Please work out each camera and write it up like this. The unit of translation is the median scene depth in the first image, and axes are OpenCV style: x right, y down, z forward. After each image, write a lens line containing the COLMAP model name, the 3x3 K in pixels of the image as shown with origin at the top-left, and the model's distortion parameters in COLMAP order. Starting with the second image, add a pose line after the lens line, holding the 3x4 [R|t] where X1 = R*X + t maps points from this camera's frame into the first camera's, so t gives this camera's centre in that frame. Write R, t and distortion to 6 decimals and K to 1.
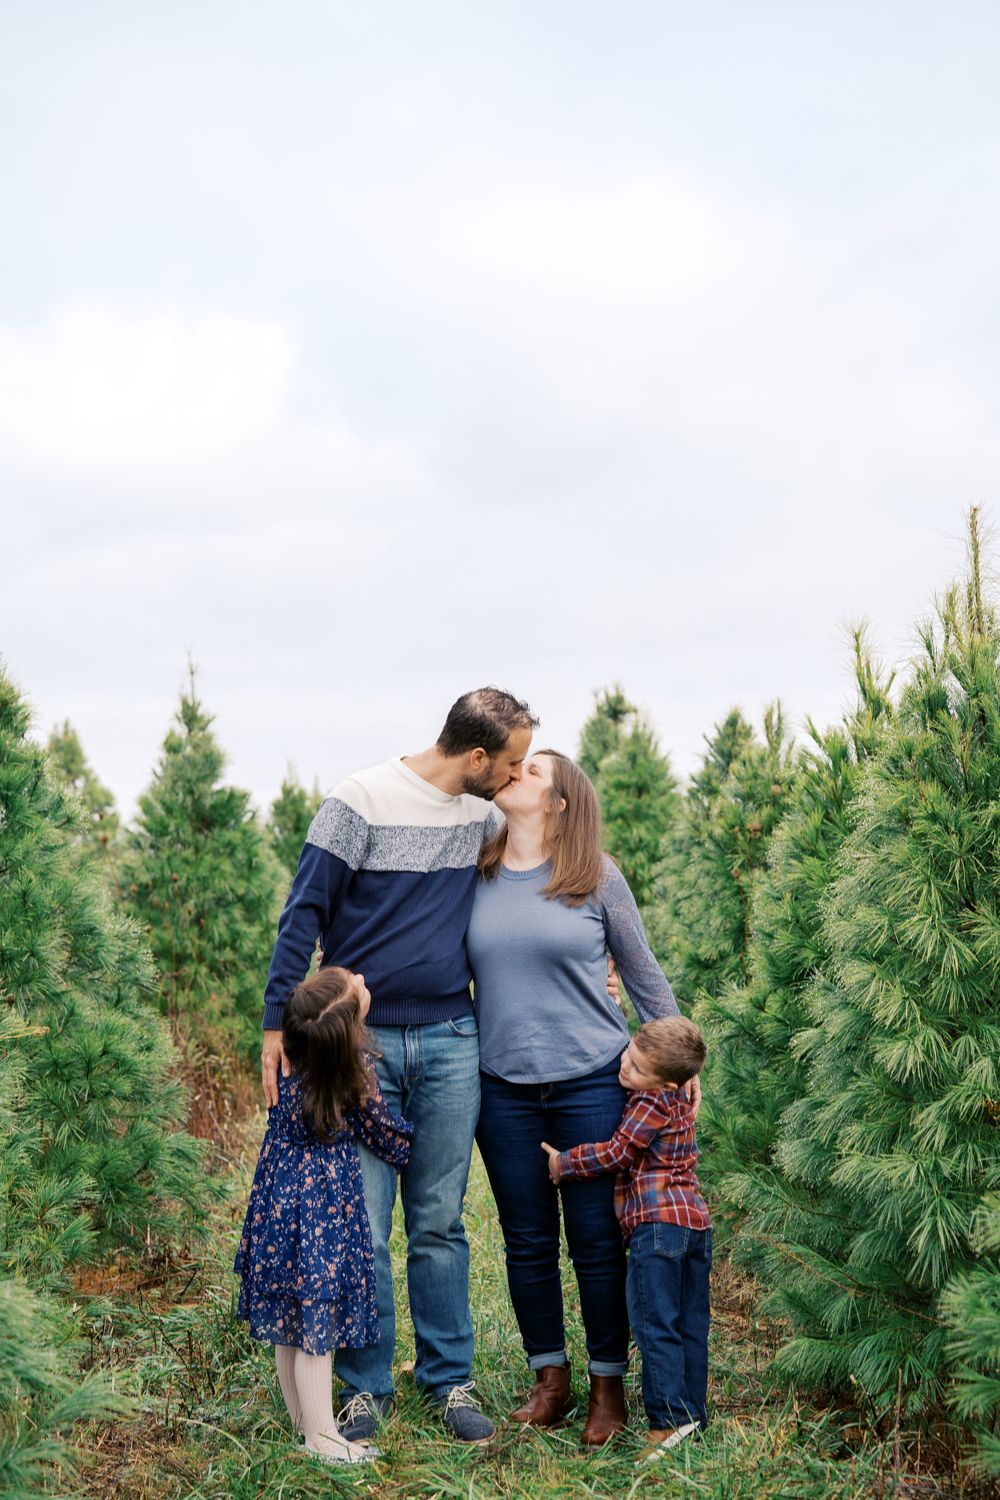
lens RADIAL K [[2205.7, 0, 517.7], [0, 2205.7, 809.0], [0, 0, 1]] dist [-0.018283, -0.044467]
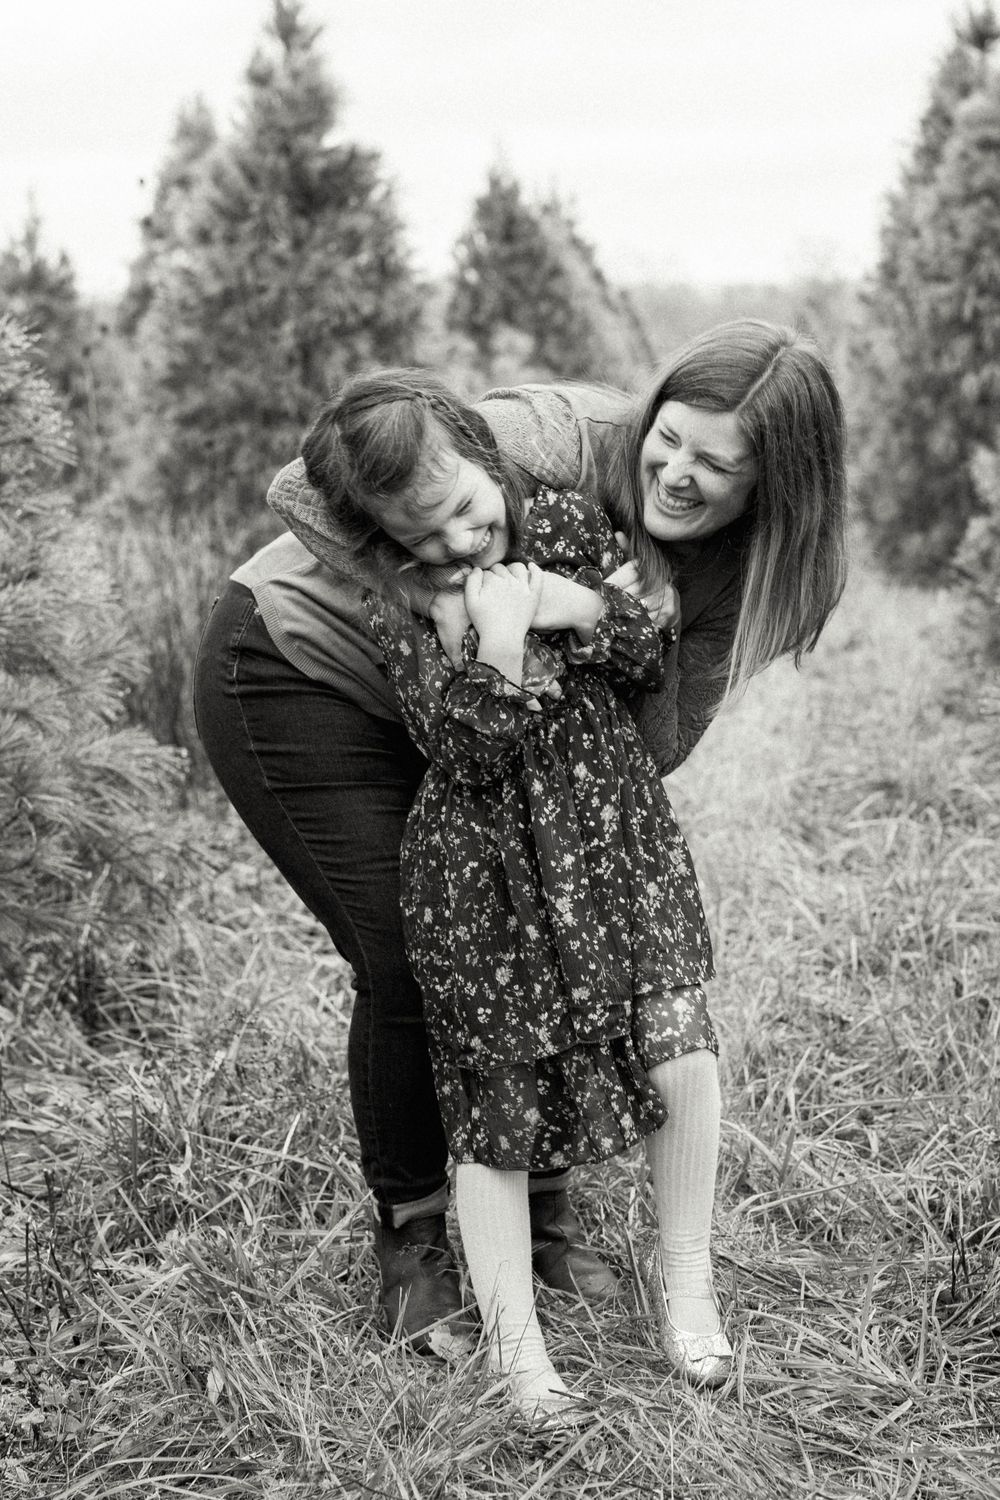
lens RADIAL K [[2768.7, 0, 504.9], [0, 2768.7, 705.4], [0, 0, 1]] dist [-0.011912, -0.104645]
pose [[0.992355, 0.013452, -0.122684, 0.017031], [0.006800, 0.986574, 0.163173, 0.033185], [0.123232, -0.162760, 0.978940, 0.365160]]
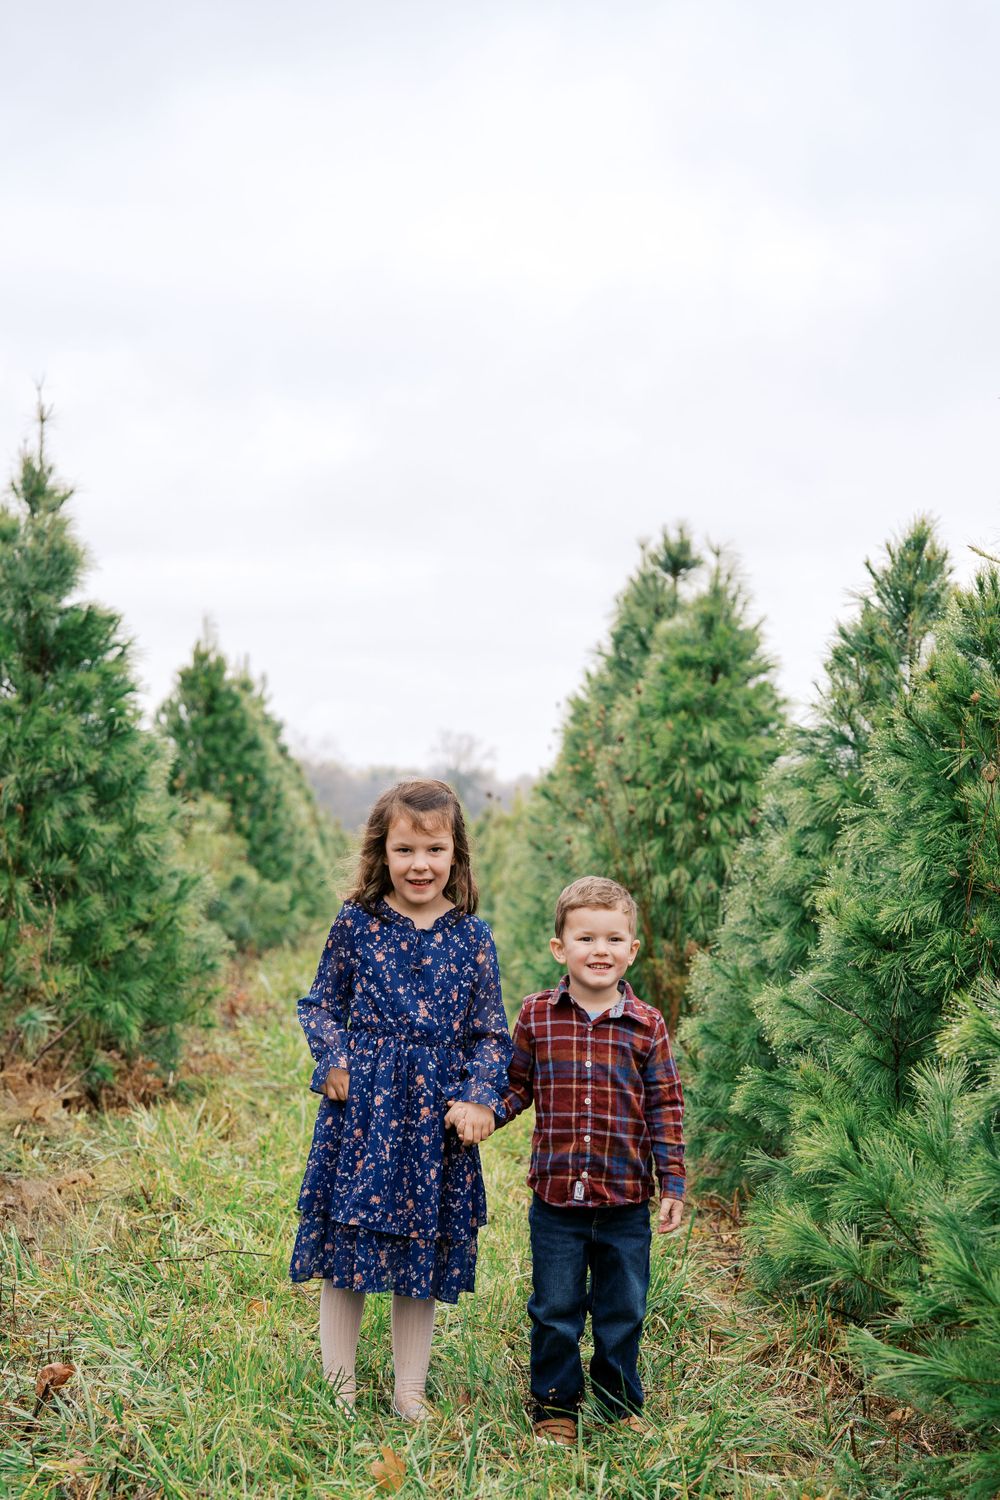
lens RADIAL K [[2516.2, 0, 519.5], [0, 2516.2, 923.3], [0, 0, 1]] dist [-0.012996, -0.023567]
pose [[0.996824, 0.077508, 0.018270, -0.022087], [-0.078611, 0.994418, 0.070380, 0.034824], [-0.012713, -0.071593, 0.997353, 0.453532]]
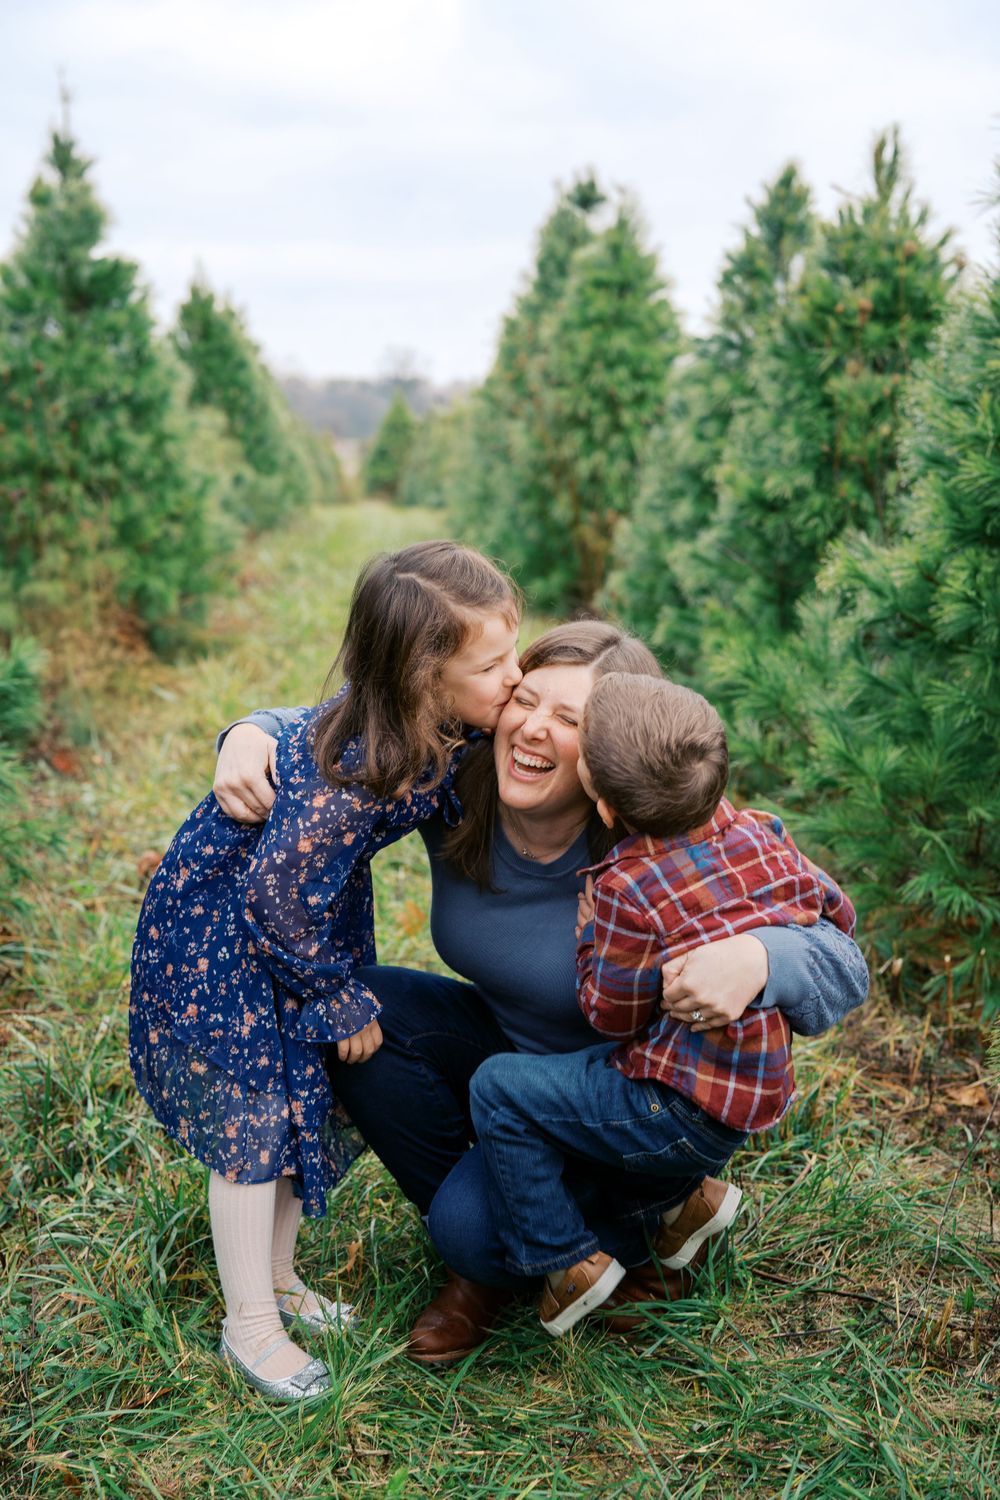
lens RADIAL K [[2068.6, 0, 500.0], [0, 2068.6, 750.0], [0, 0, 1]] dist [-0.003804, 0.067400]
pose [[0.998520, 0.033041, 0.043190, -0.033826], [-0.040566, 0.981528, 0.186968, 0.032814], [-0.036214, -0.188443, 0.981416, 0.410325]]
